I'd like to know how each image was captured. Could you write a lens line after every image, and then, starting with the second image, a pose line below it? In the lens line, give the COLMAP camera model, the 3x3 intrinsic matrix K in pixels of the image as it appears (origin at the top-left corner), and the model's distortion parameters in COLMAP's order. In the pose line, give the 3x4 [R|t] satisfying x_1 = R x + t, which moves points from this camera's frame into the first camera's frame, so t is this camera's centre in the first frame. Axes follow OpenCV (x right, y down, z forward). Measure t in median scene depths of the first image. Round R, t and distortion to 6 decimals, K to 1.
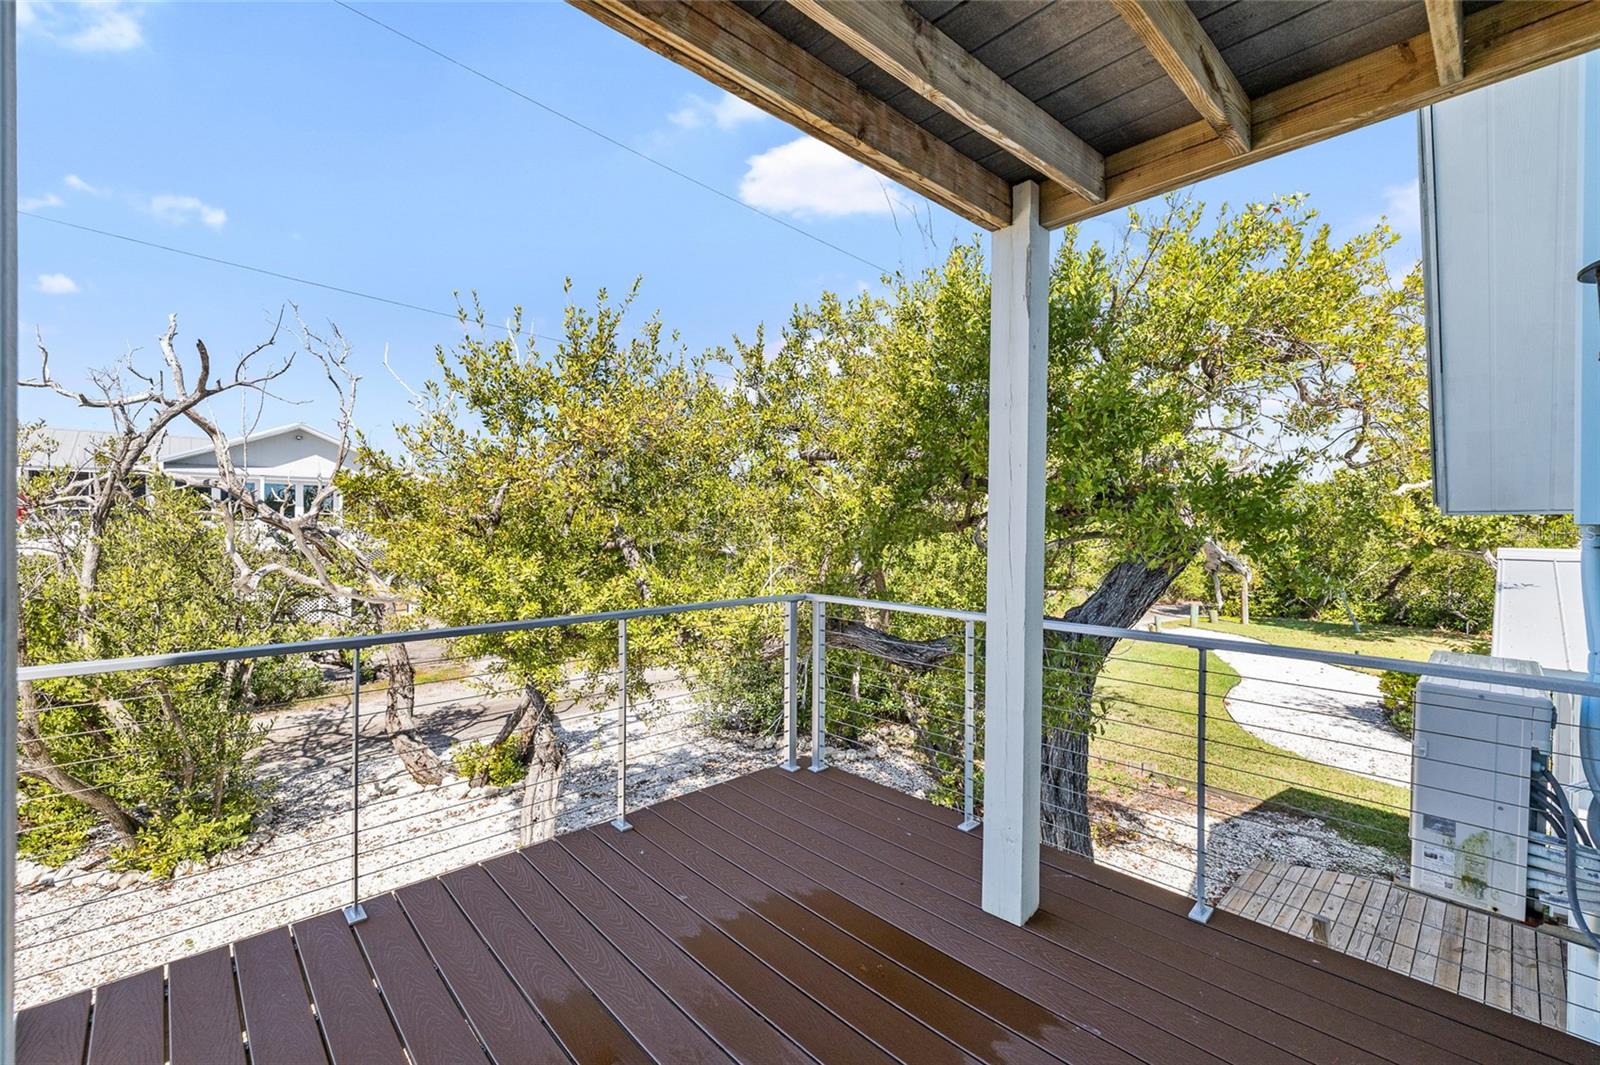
lens RADIAL K [[668.0, 0, 800.0], [0, 668.0, 532.5], [0, 0, 1]] dist [-0.000145, -0.000127]
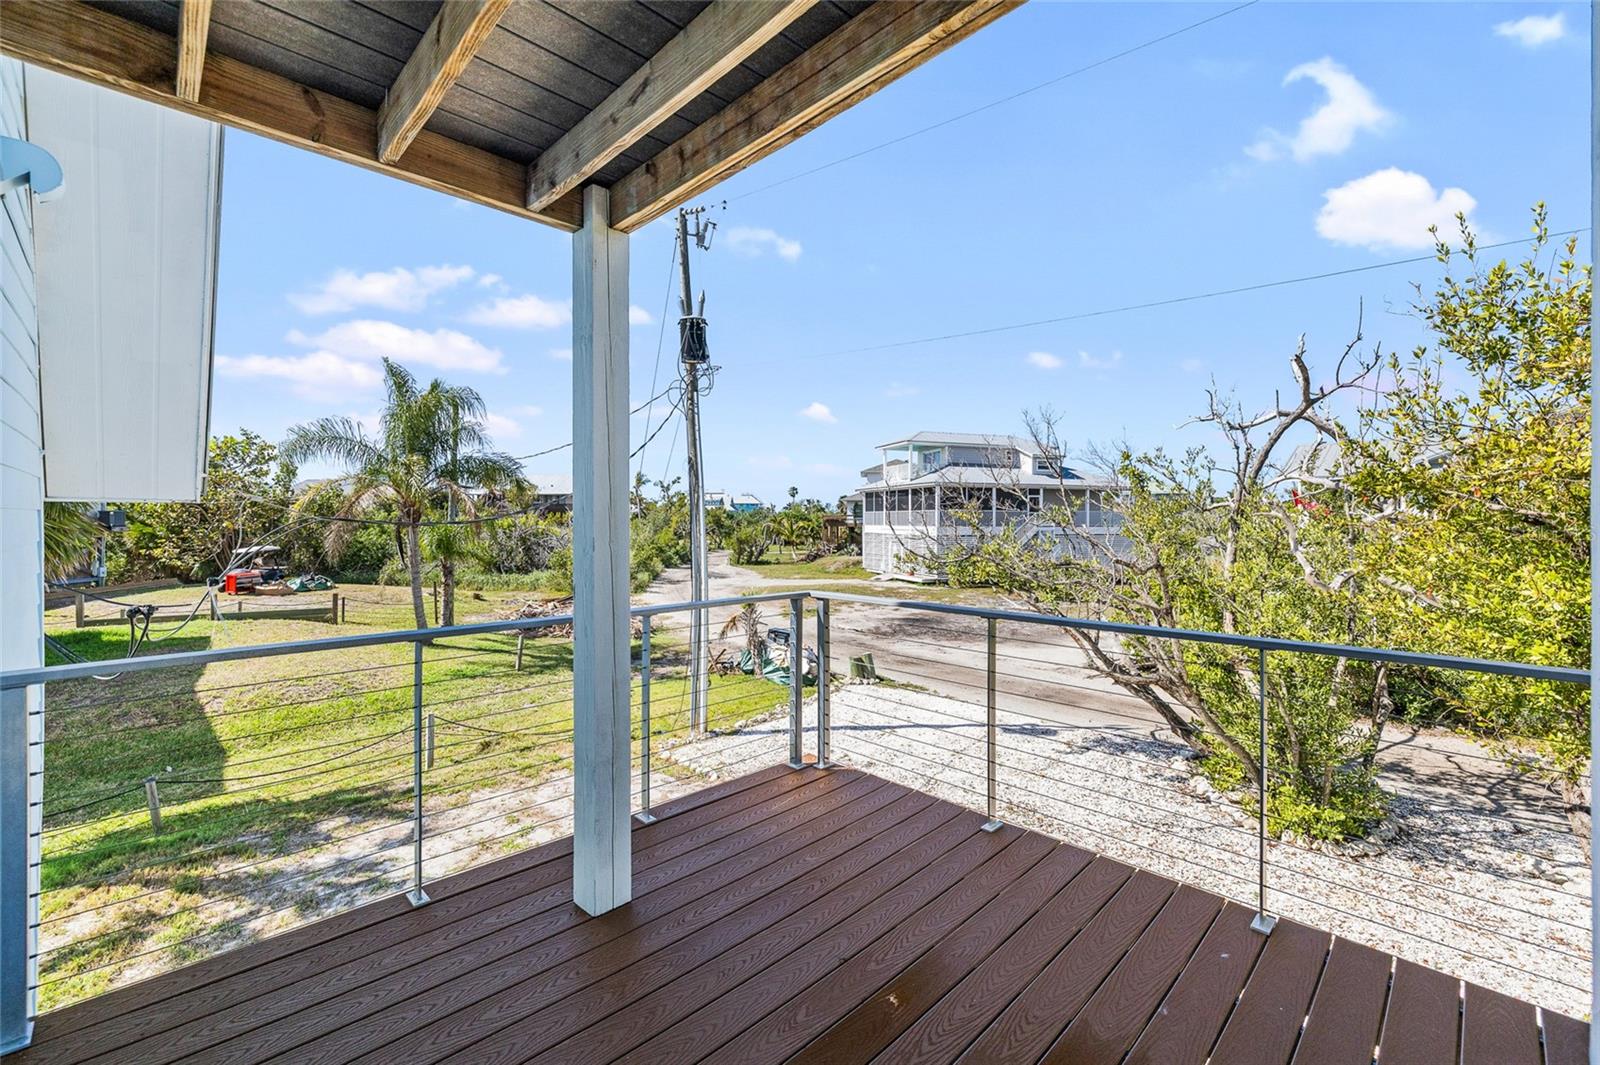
lens RADIAL K [[670.5, 0, 798.9], [0, 670.5, 523.0], [0, 0, 1]] dist [0.001165, 0.000234]
pose [[0.023859, -0.001071, -0.999715, 0.126112], [-0.015479, 0.999879, -0.001440, -0.000484], [0.999596, 0.015509, 0.023839, 0.120537]]
